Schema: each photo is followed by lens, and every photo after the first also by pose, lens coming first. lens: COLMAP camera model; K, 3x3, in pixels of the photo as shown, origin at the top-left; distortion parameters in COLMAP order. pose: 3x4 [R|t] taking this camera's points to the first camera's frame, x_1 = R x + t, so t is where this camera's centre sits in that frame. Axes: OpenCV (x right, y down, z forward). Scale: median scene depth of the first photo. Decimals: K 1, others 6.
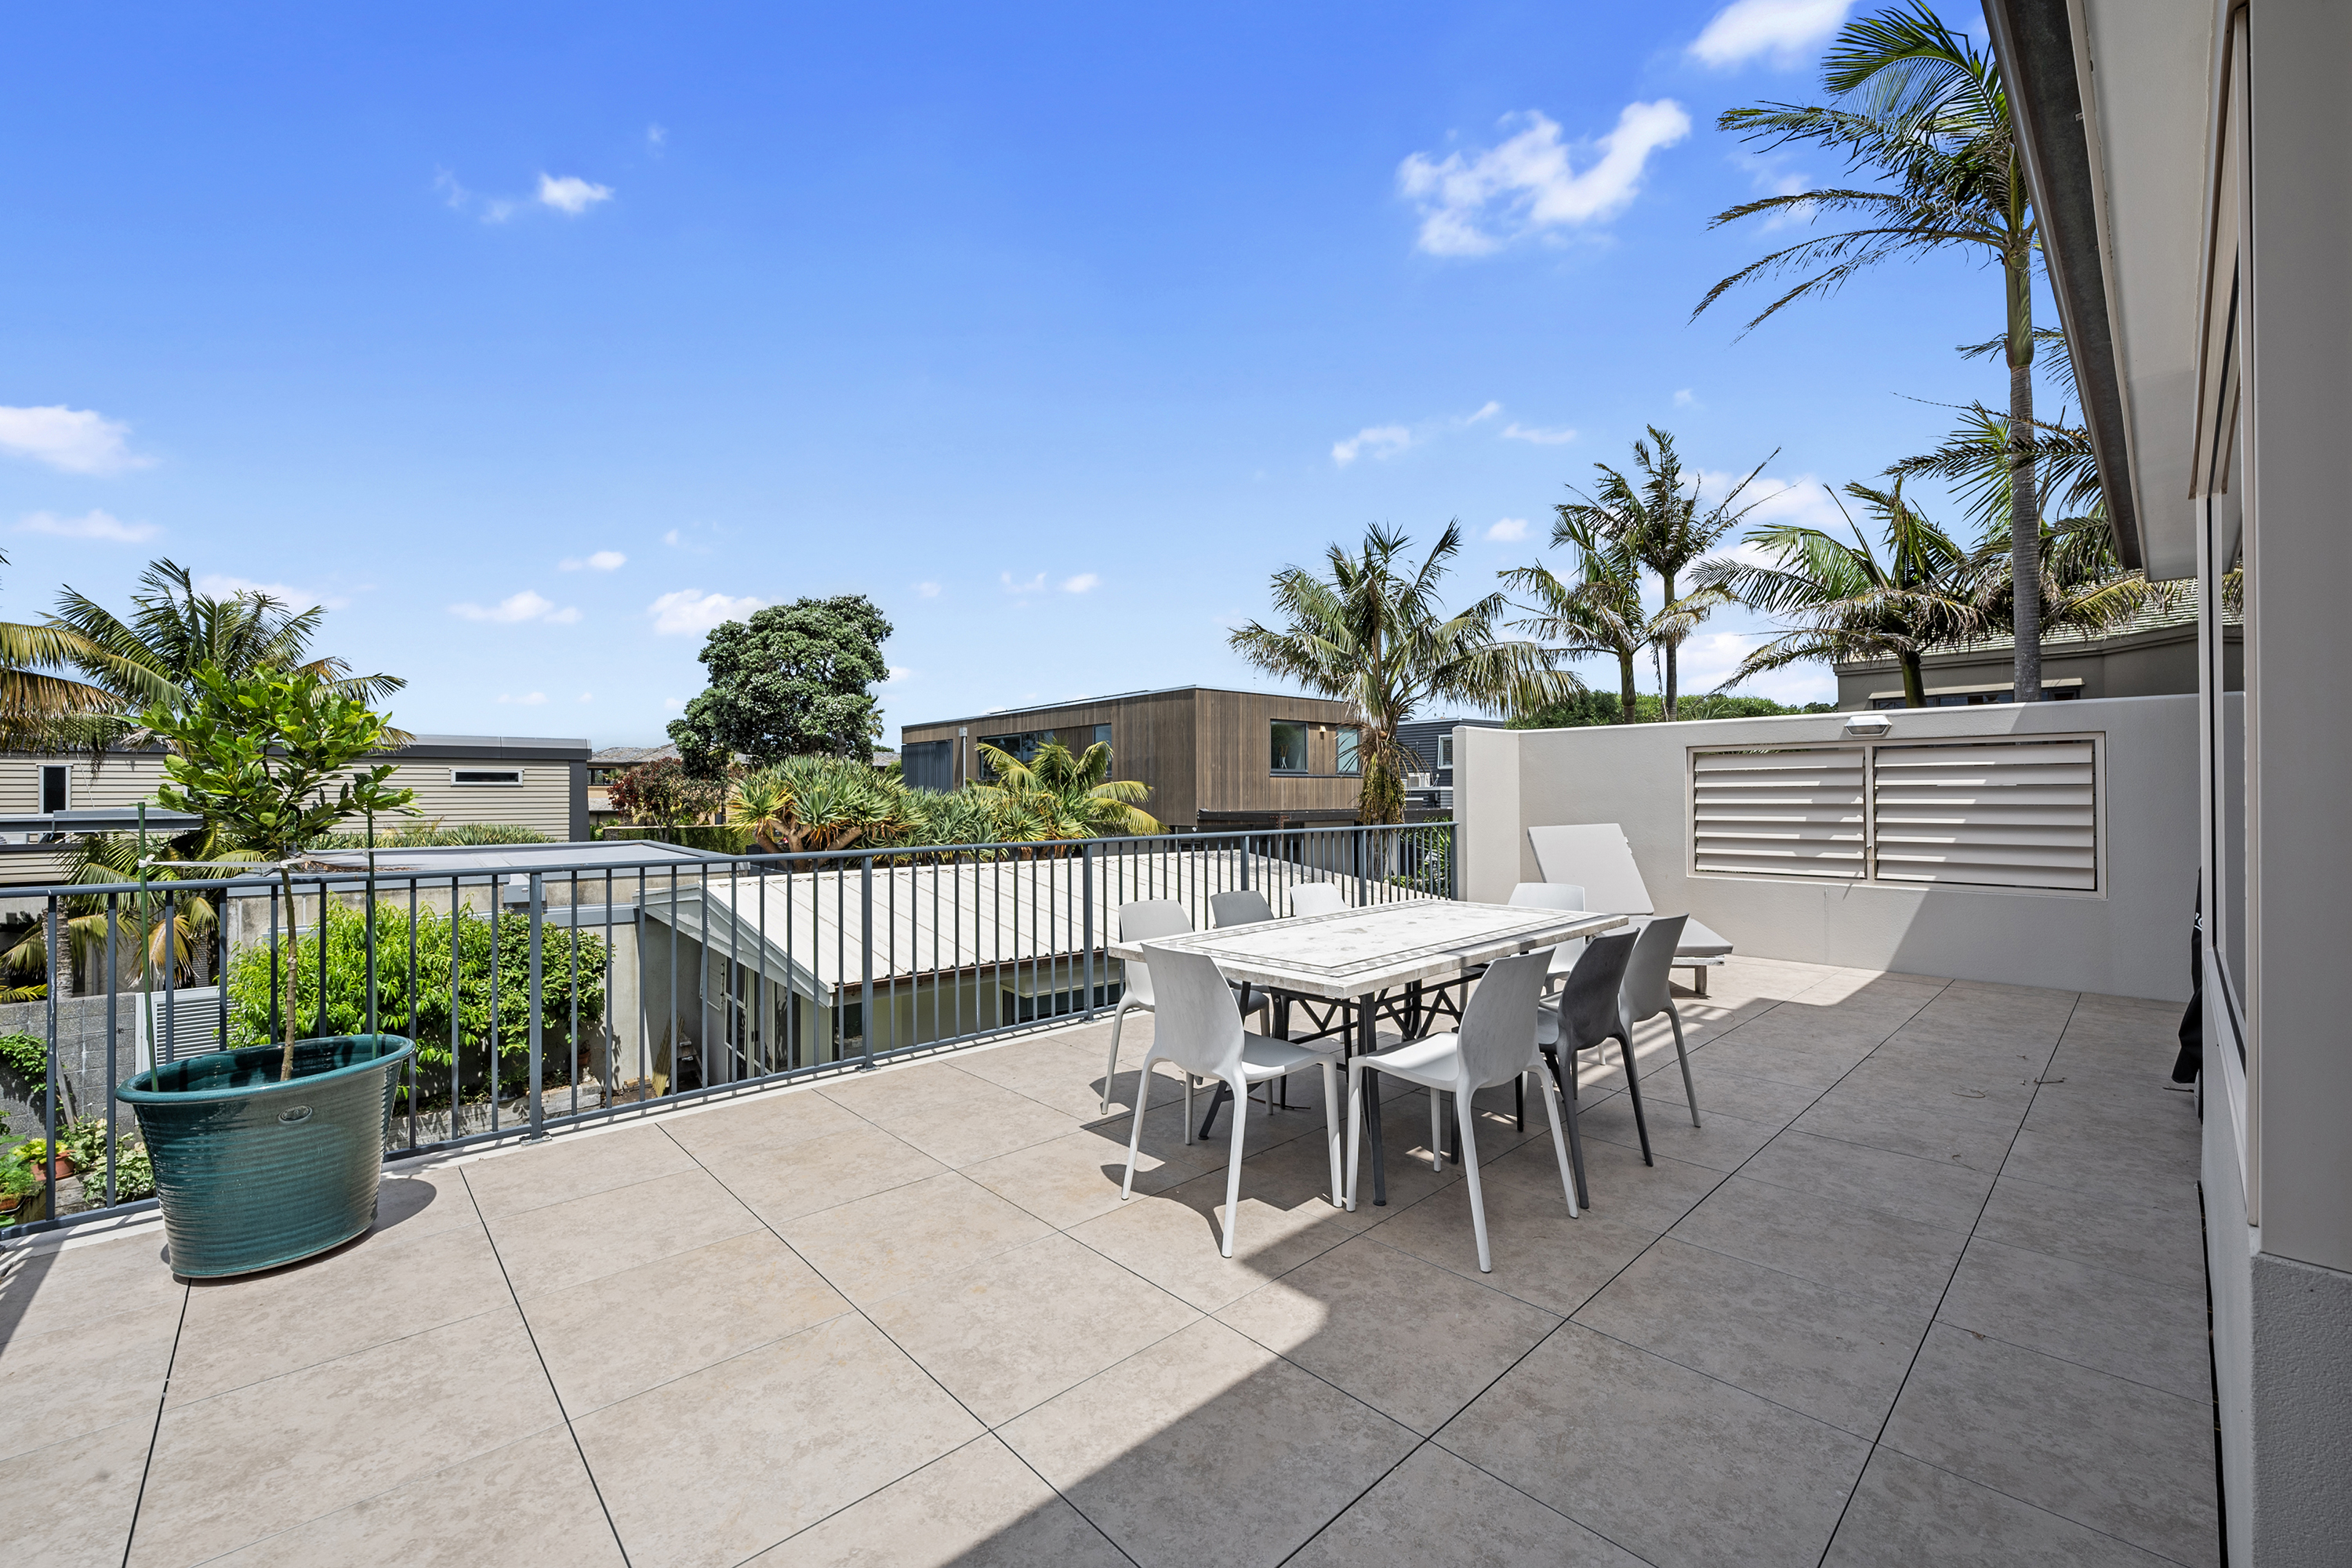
lens RADIAL K [[953.2, 0, 1166.8], [0, 953.2, 781.9], [0, 0, 1]] dist [0.001059, -0.000408]
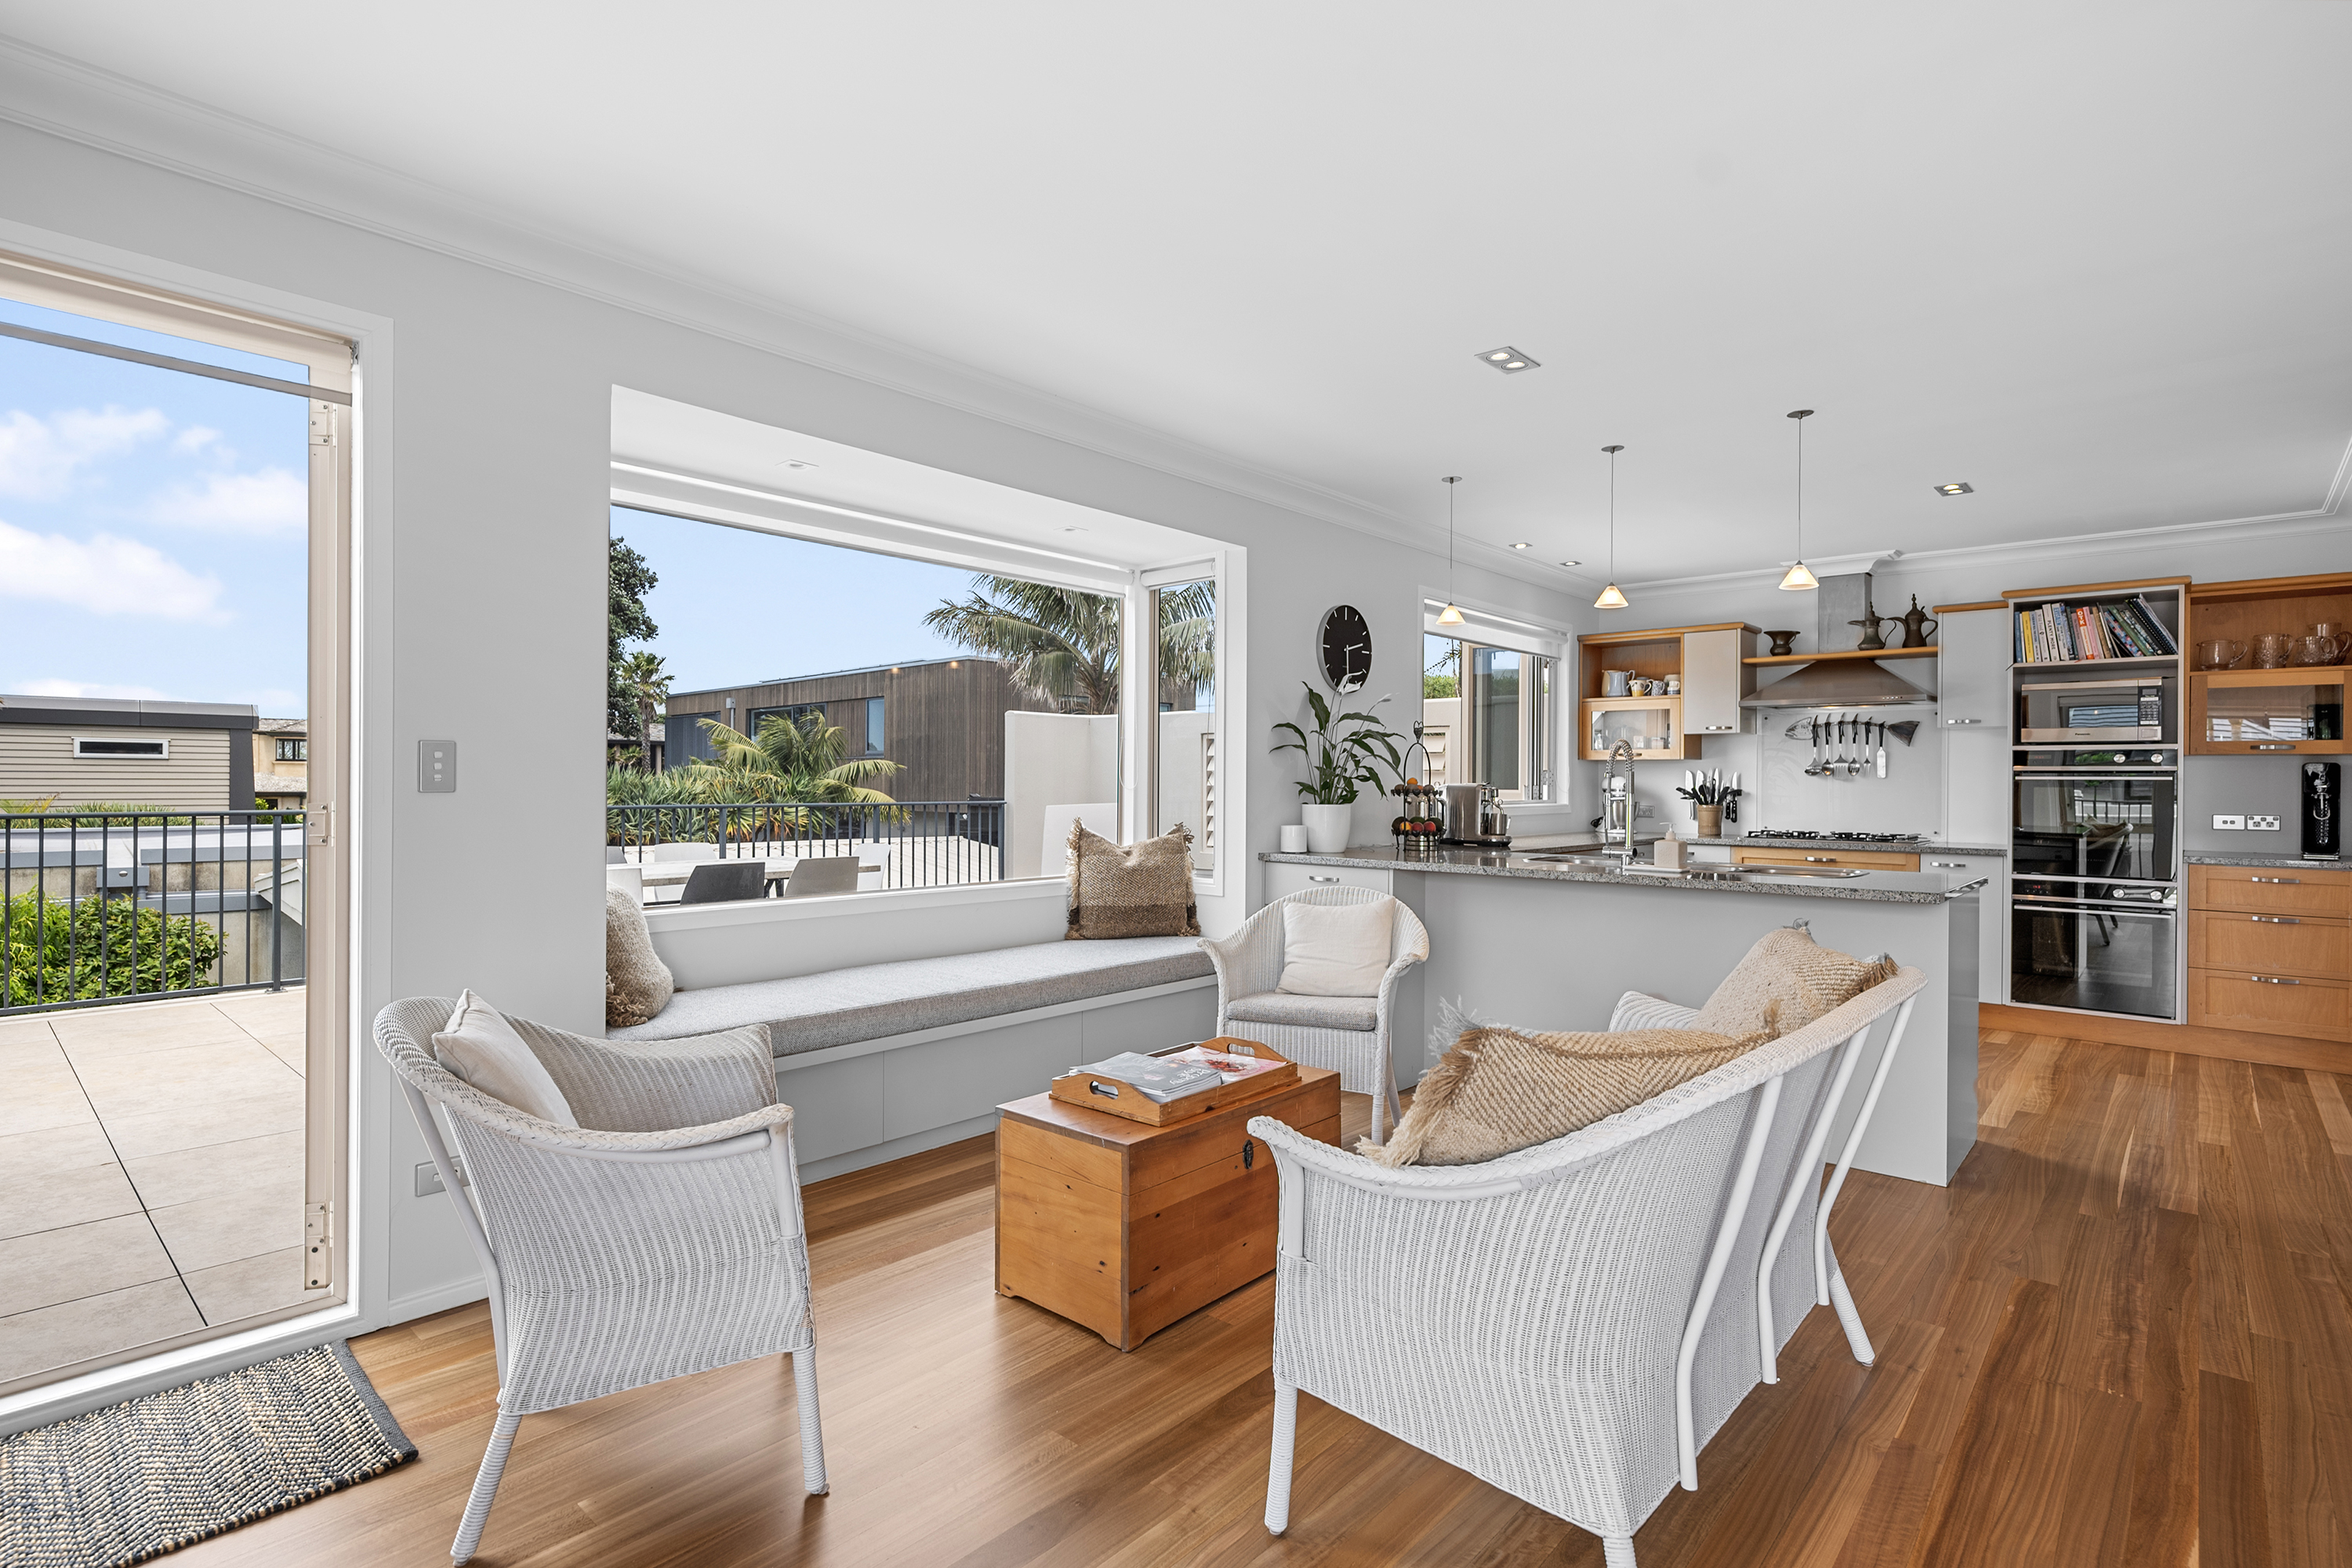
lens RADIAL K [[1143.8, 0, 1172.7], [0, 1143.8, 782.3], [0, 0, 1]] dist [-0.001906, 0.002300]
pose [[0.995290, 0.010646, 0.096357, 0.149326], [-0.012066, 0.999827, 0.014158, 0.000293], [-0.096190, -0.015254, 0.995246, -0.120534]]
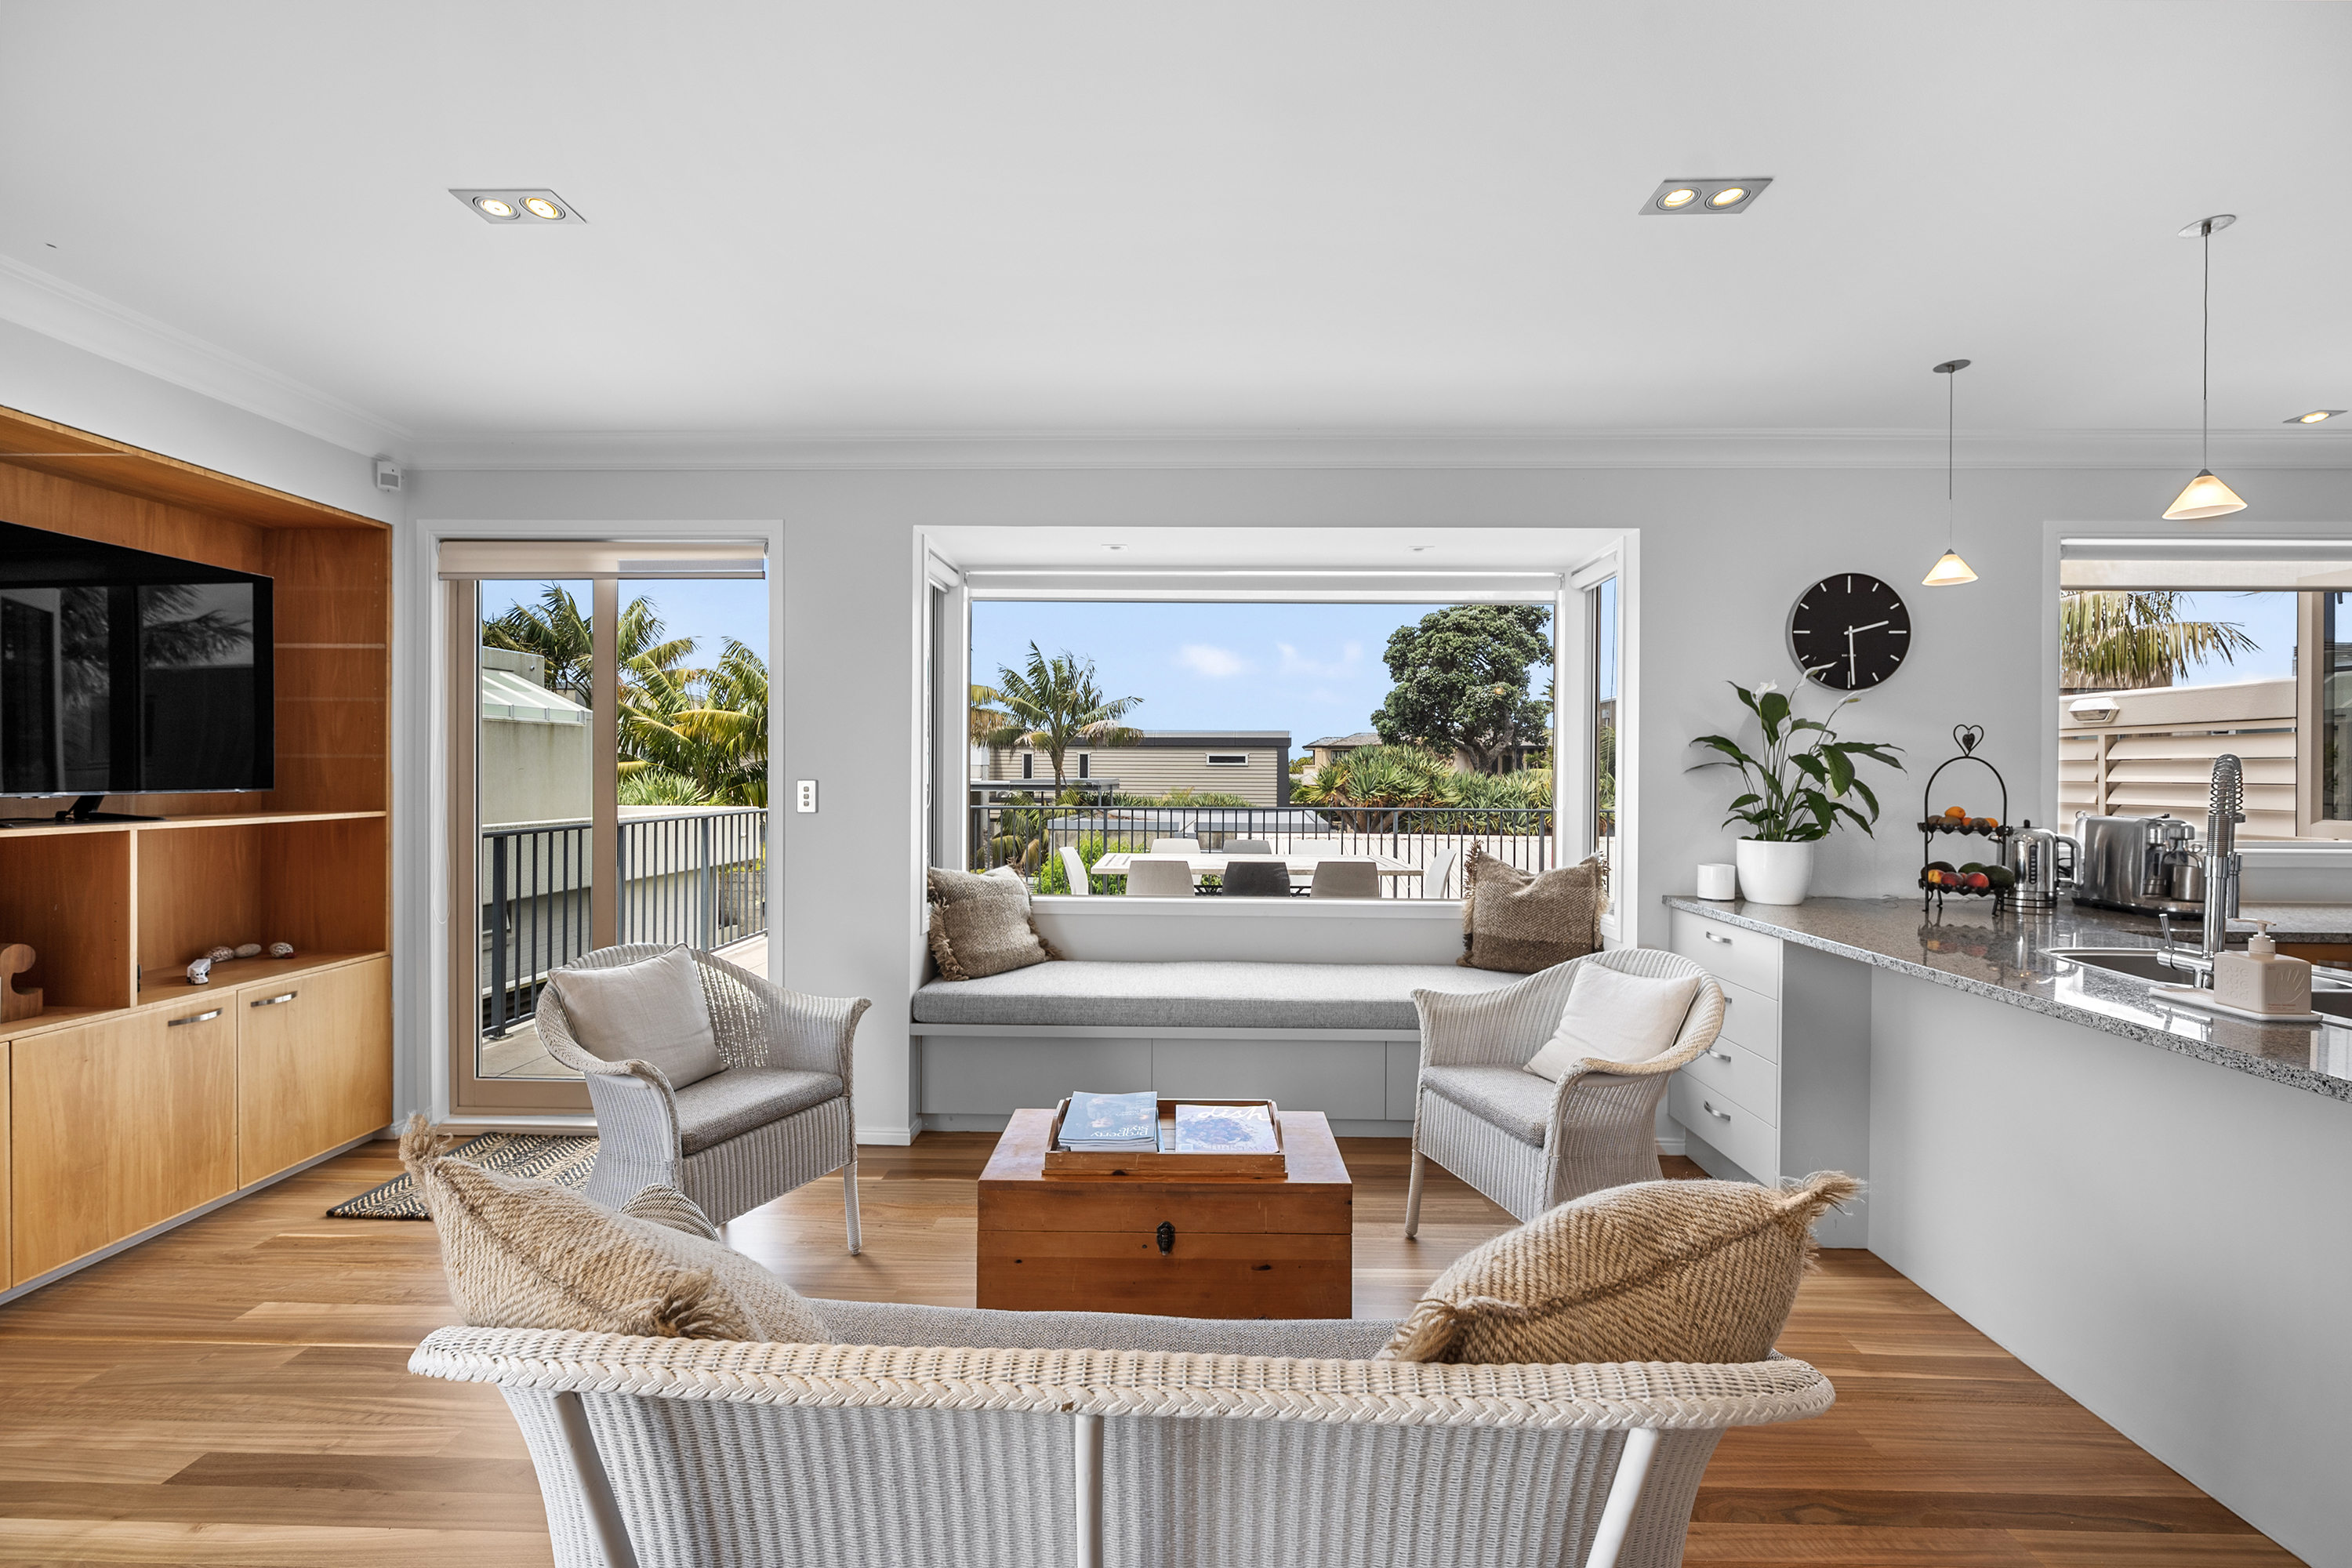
lens RADIAL K [[953.2, 0, 1185.9], [0, 953.2, 775.5], [0, 0, 1]] dist [0.001059, -0.000408]
pose [[0.730194, 0.010951, -0.683152, 0.235284], [-0.000155, 0.999874, 0.015863, -0.004546], [0.683240, -0.011477, 0.730103, -0.064608]]
